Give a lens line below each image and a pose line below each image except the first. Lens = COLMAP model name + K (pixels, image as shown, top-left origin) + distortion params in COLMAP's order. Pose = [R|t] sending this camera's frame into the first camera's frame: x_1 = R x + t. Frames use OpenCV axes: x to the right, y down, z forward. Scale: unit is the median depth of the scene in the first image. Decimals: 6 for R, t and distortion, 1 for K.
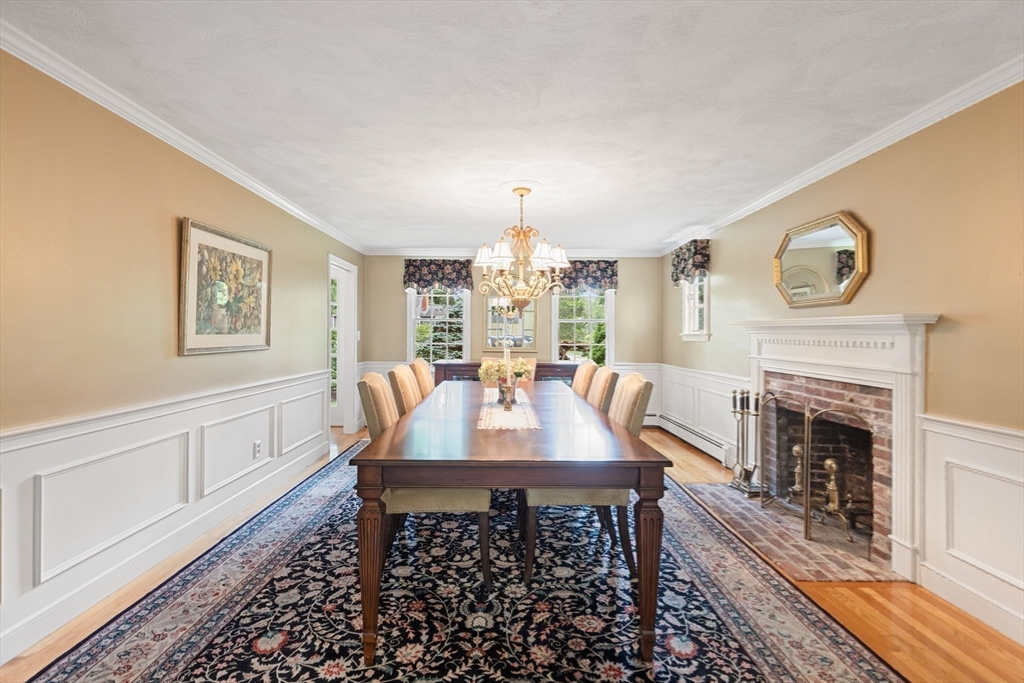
lens RADIAL K [[470.7, 0, 510.7], [0, 470.7, 336.7], [0, 0, 1]] dist [0.011895, -0.001460]
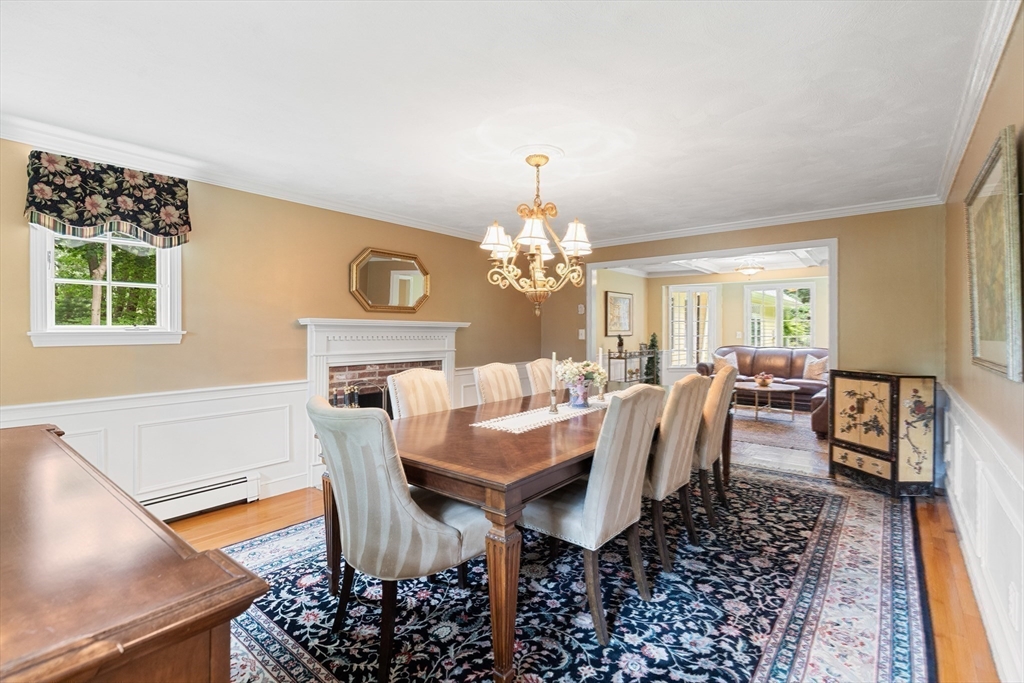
lens RADIAL K [[470.7, 0, 505.9], [0, 470.7, 334.8], [0, 0, 1]] dist [0.011895, -0.001460]
pose [[-0.760305, -0.013148, 0.649434, -0.650699], [-0.003159, 0.999858, 0.016545, -0.025382], [-0.649559, 0.010527, -0.760238, 2.315804]]
